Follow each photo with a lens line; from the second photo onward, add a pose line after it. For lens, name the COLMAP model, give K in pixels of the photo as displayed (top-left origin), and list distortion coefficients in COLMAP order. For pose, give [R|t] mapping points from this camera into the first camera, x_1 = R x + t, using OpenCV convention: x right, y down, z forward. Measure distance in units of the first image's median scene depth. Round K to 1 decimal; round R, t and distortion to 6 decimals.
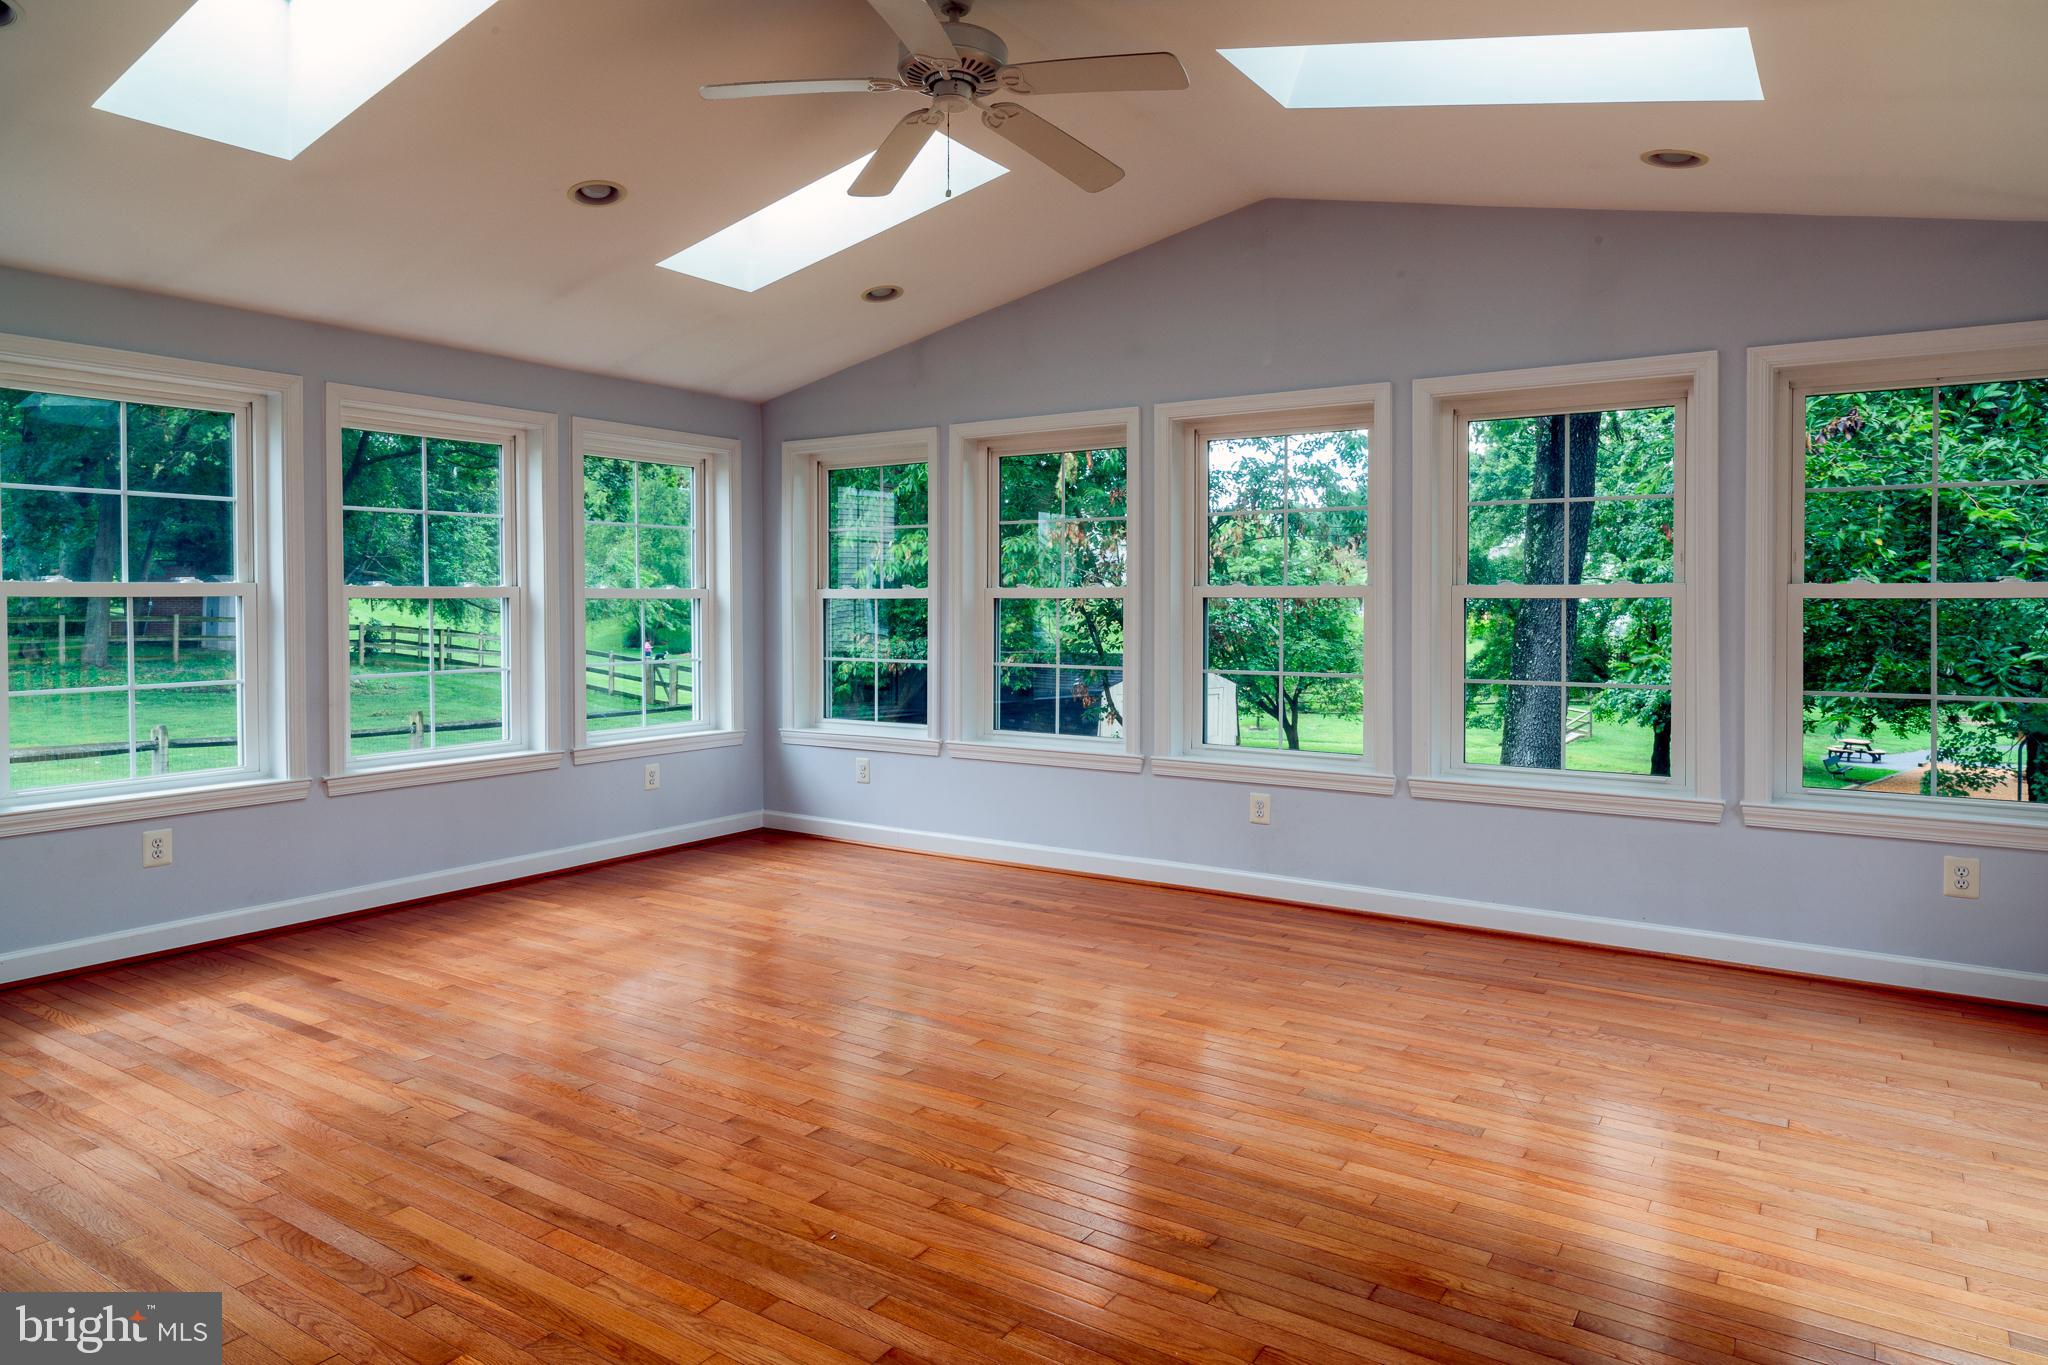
lens RADIAL K [[1252.7, 0, 1027.7], [0, 1252.7, 608.4], [0, 0, 1]] dist [0.002916, 0.000299]
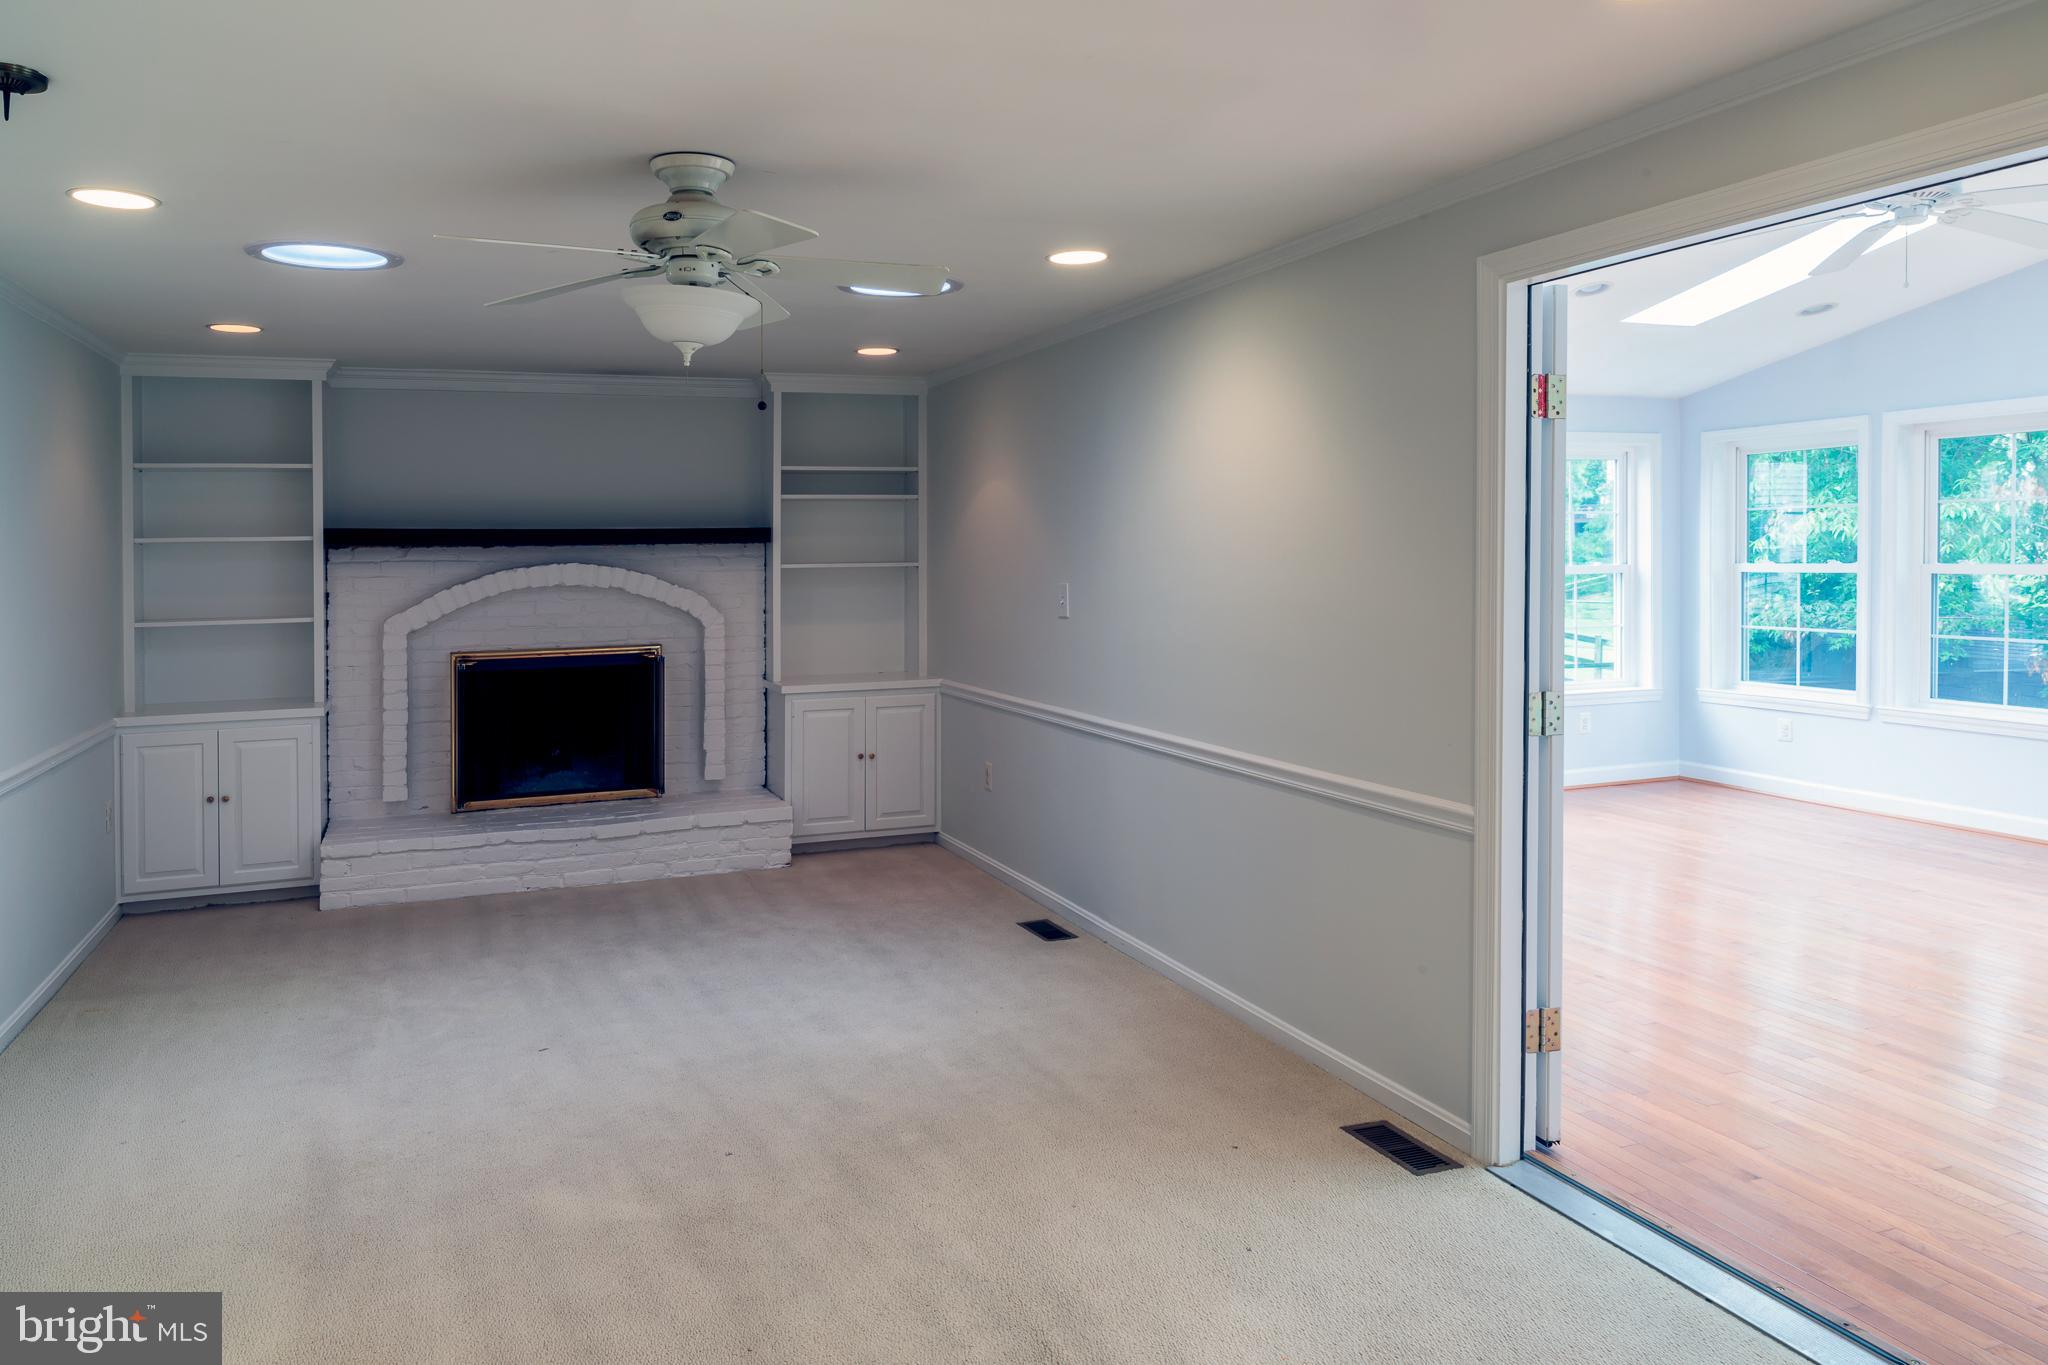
lens RADIAL K [[1375.2, 0, 1018.1], [0, 1375.2, 583.0], [0, 0, 1]] dist [0.006431, 0.000796]
pose [[0.826795, 0.001010, -0.562503, -0.008683], [0.009832, 0.999820, 0.016247, -0.024121], [0.562418, -0.018963, 0.826636, -0.362055]]
